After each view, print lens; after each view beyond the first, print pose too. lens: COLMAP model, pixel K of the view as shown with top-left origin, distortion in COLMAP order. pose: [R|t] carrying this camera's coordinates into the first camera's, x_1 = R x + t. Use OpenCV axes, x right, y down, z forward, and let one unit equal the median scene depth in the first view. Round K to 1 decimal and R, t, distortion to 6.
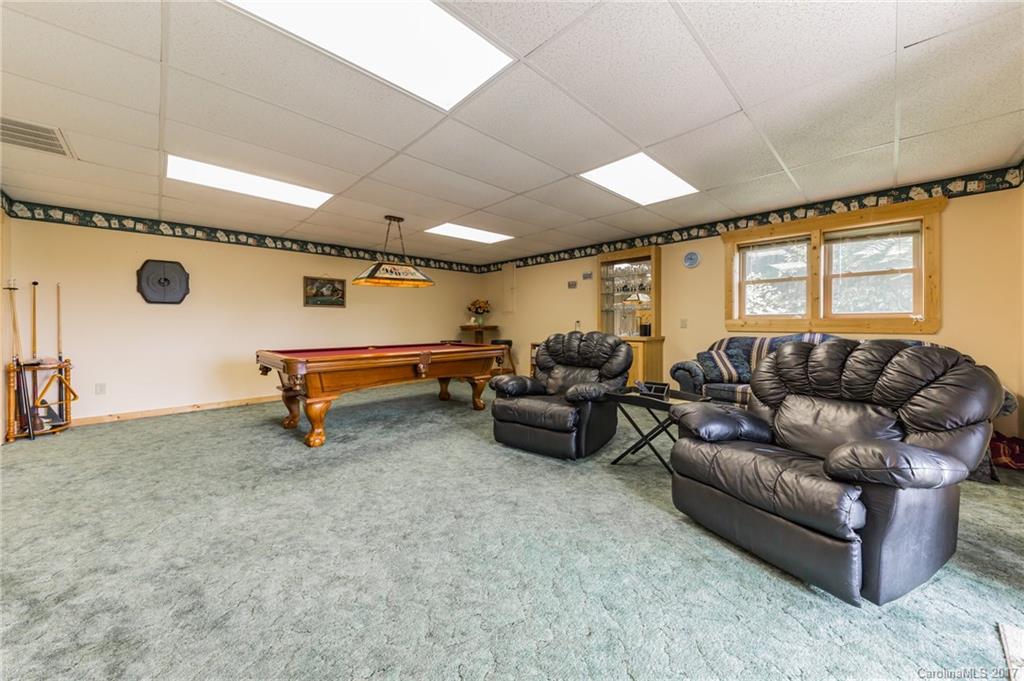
lens RADIAL K [[361.9, 0, 512.8], [0, 361.9, 323.3], [0, 0, 1]] dist [0.000123, -0.000017]
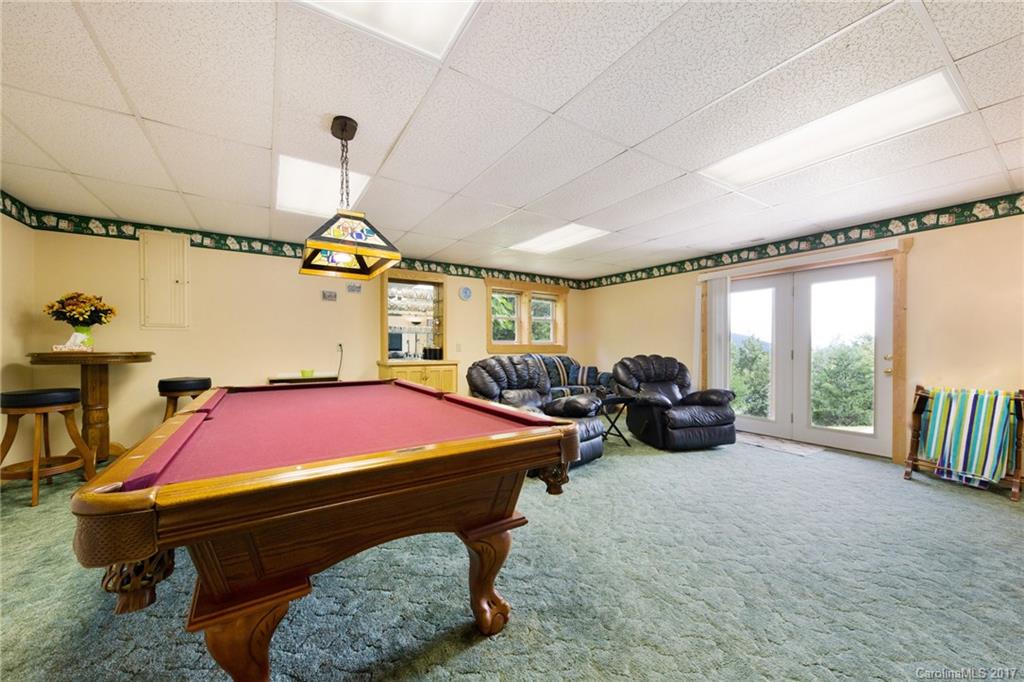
lens RADIAL K [[379.5, 0, 512.0], [0, 379.5, 341.0], [0, 0, 1]] dist [-0.000014, -0.000048]
pose [[0.192916, 0.018579, 0.981039, -0.854353], [-0.001077, 0.999824, -0.018723, 0.002951], [-0.981215, 0.002556, 0.192902, 0.759345]]
